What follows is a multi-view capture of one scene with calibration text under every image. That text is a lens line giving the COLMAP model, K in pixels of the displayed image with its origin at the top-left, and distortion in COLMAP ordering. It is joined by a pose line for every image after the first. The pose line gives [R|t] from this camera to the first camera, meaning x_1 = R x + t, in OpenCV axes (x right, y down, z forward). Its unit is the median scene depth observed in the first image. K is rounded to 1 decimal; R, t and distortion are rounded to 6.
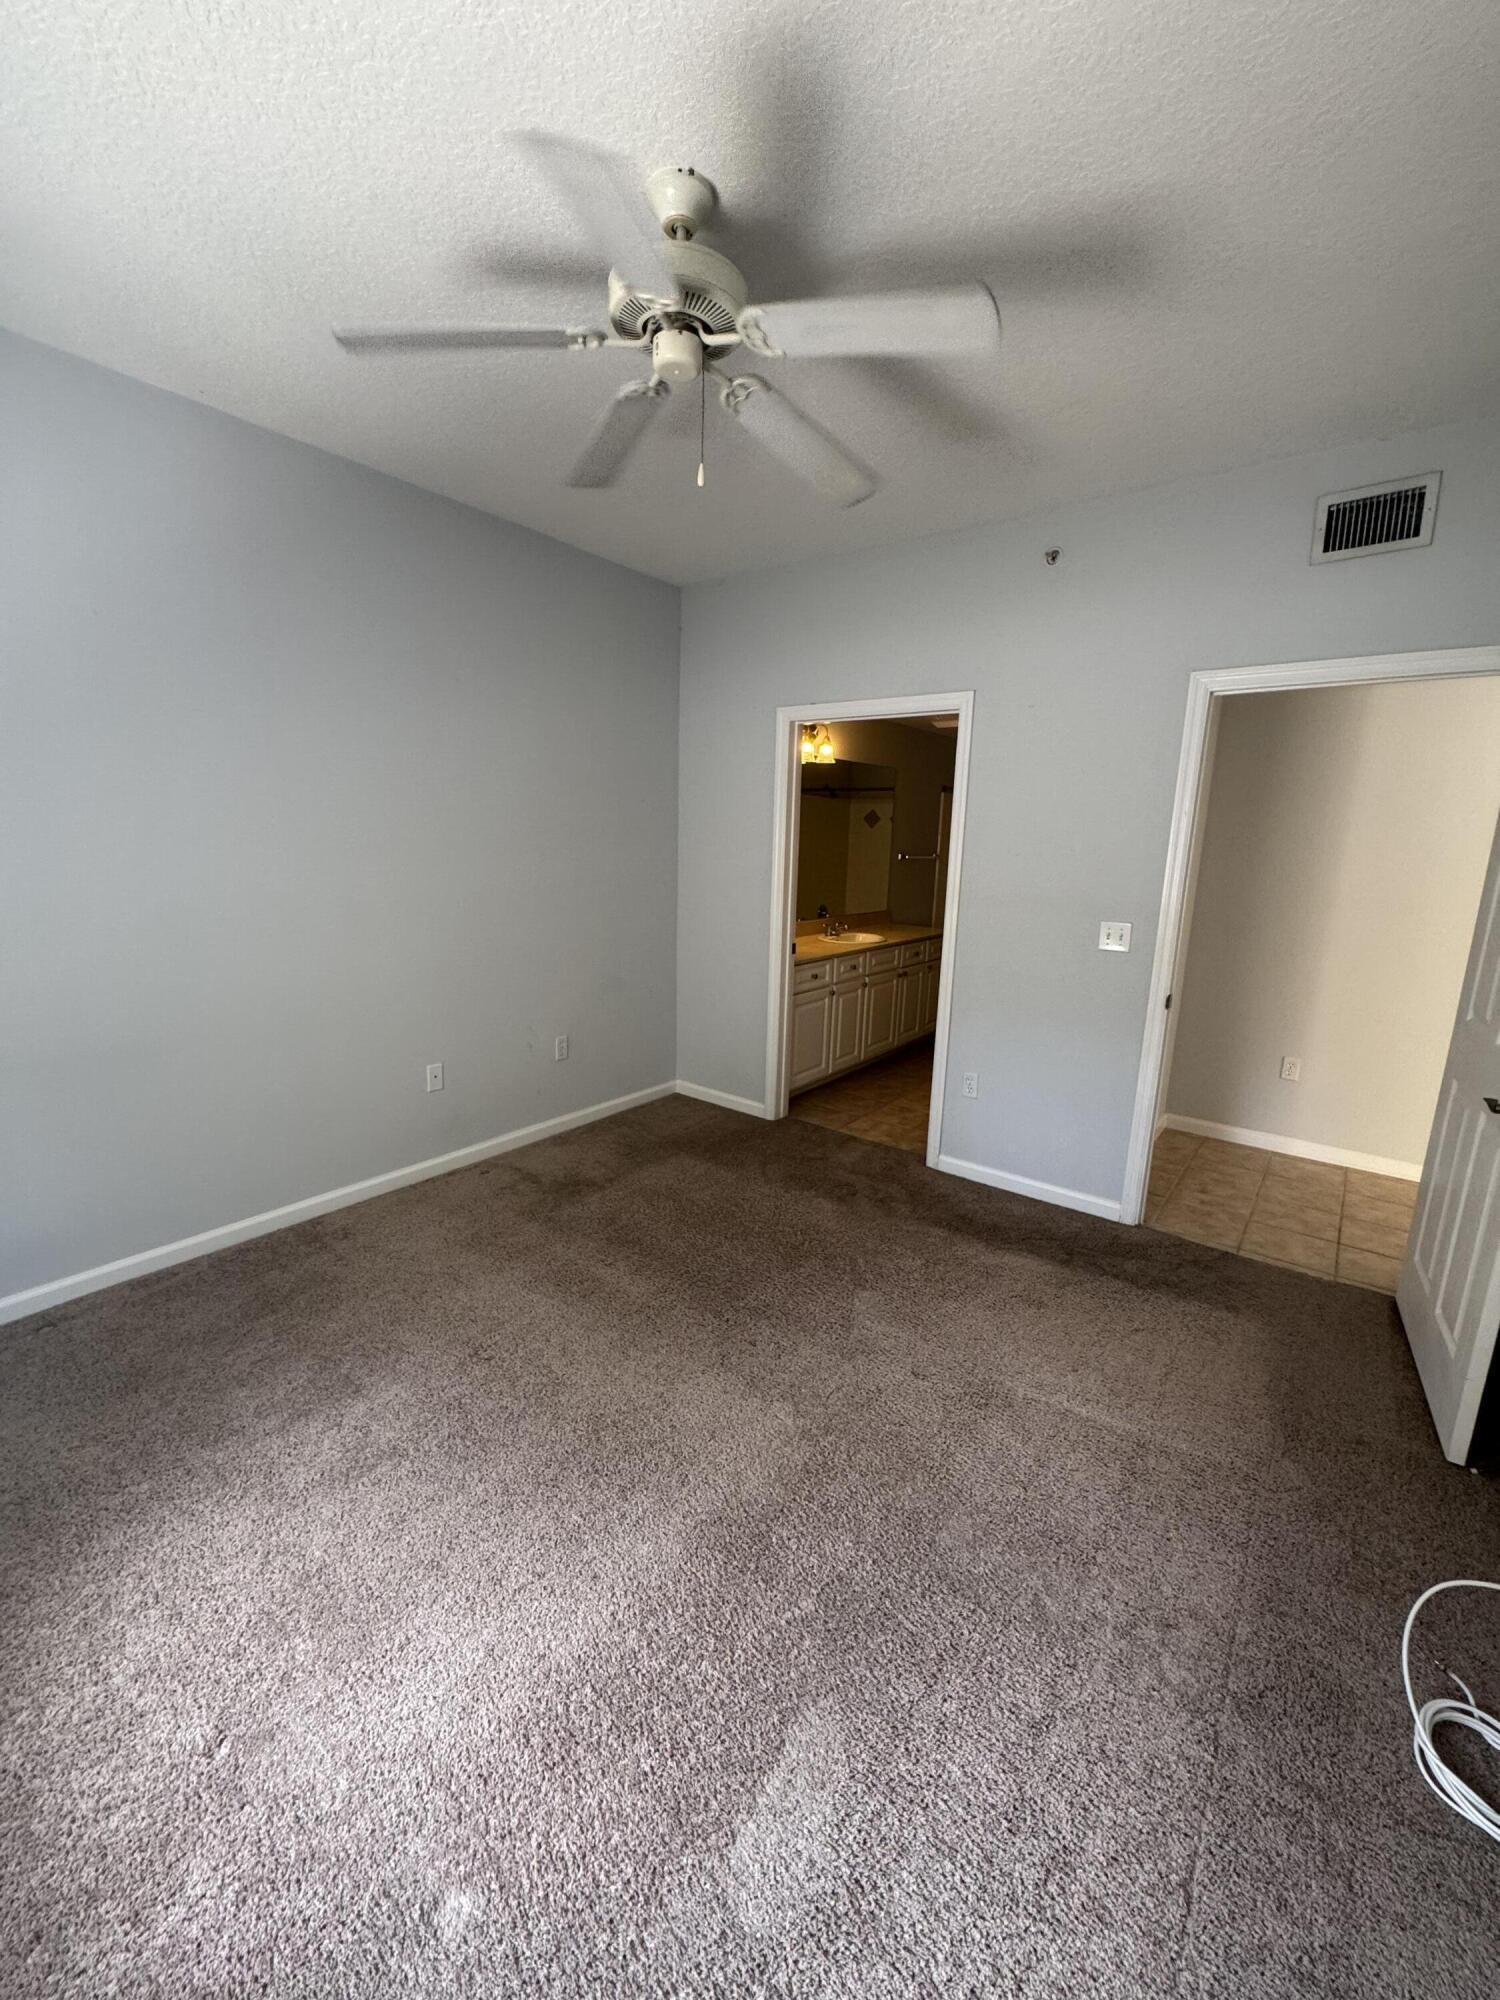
lens RADIAL K [[801.8, 0, 750.0], [0, 801.8, 1000.0], [0, 0, 1]] dist [0.001062, 0.000082]
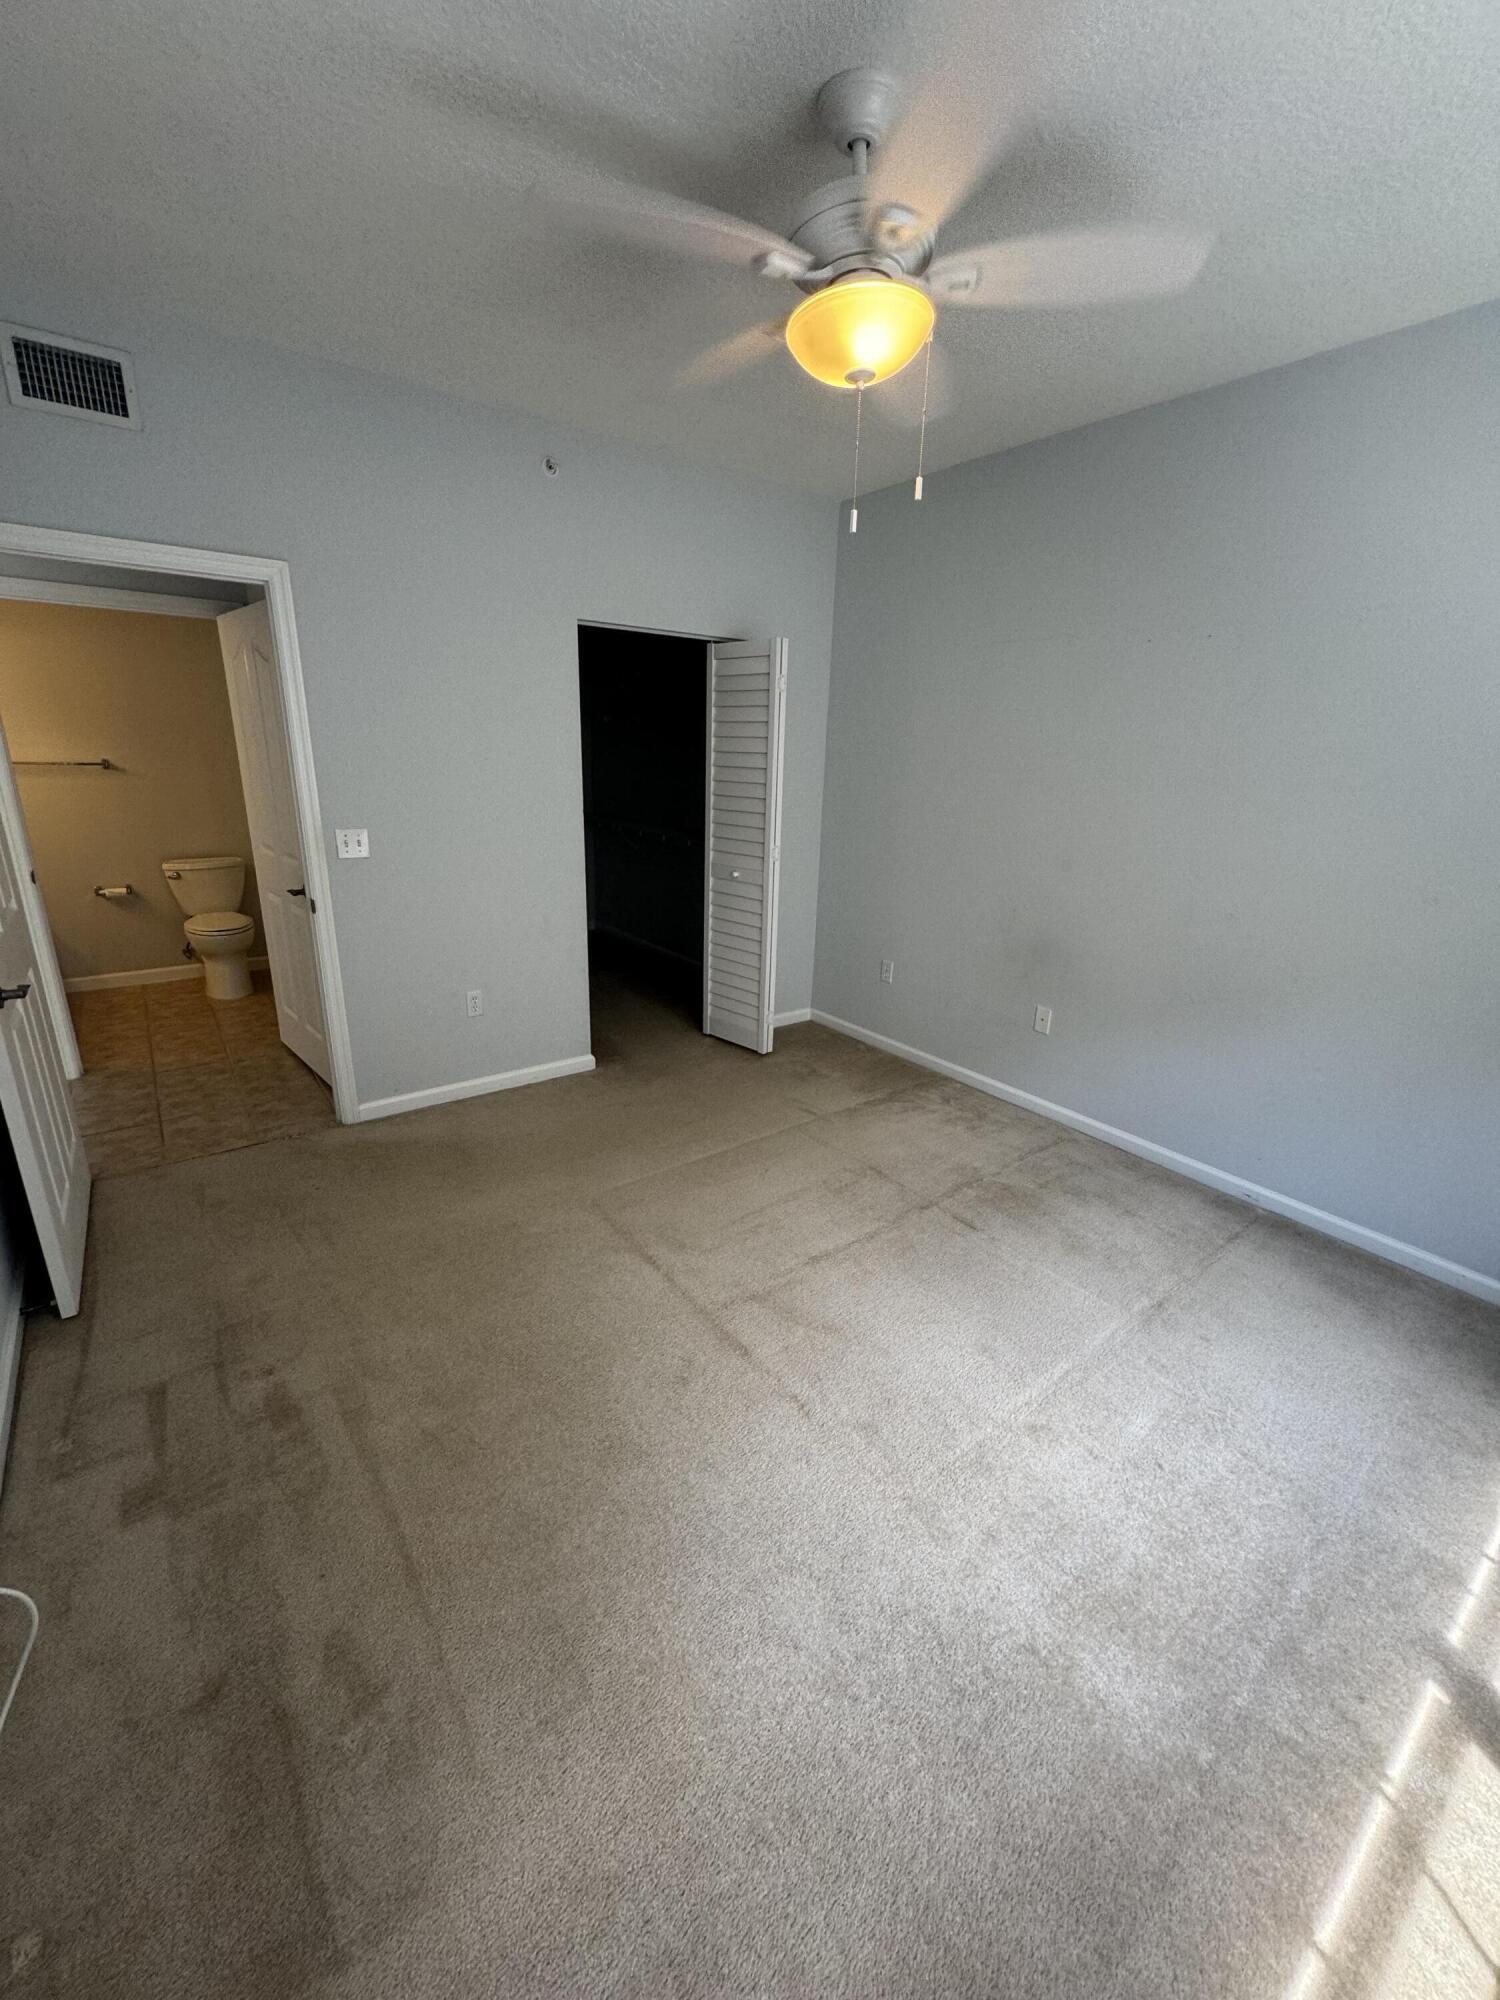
lens RADIAL K [[801.8, 0, 750.0], [0, 801.8, 1000.0], [0, 0, 1]] dist [0.001062, 0.000082]
pose [[0.258787, -0.296883, 0.919179, -0.382170], [0.181836, 0.949555, 0.255500, -0.059772], [-0.948665, 0.101020, 0.299717, 0.260607]]
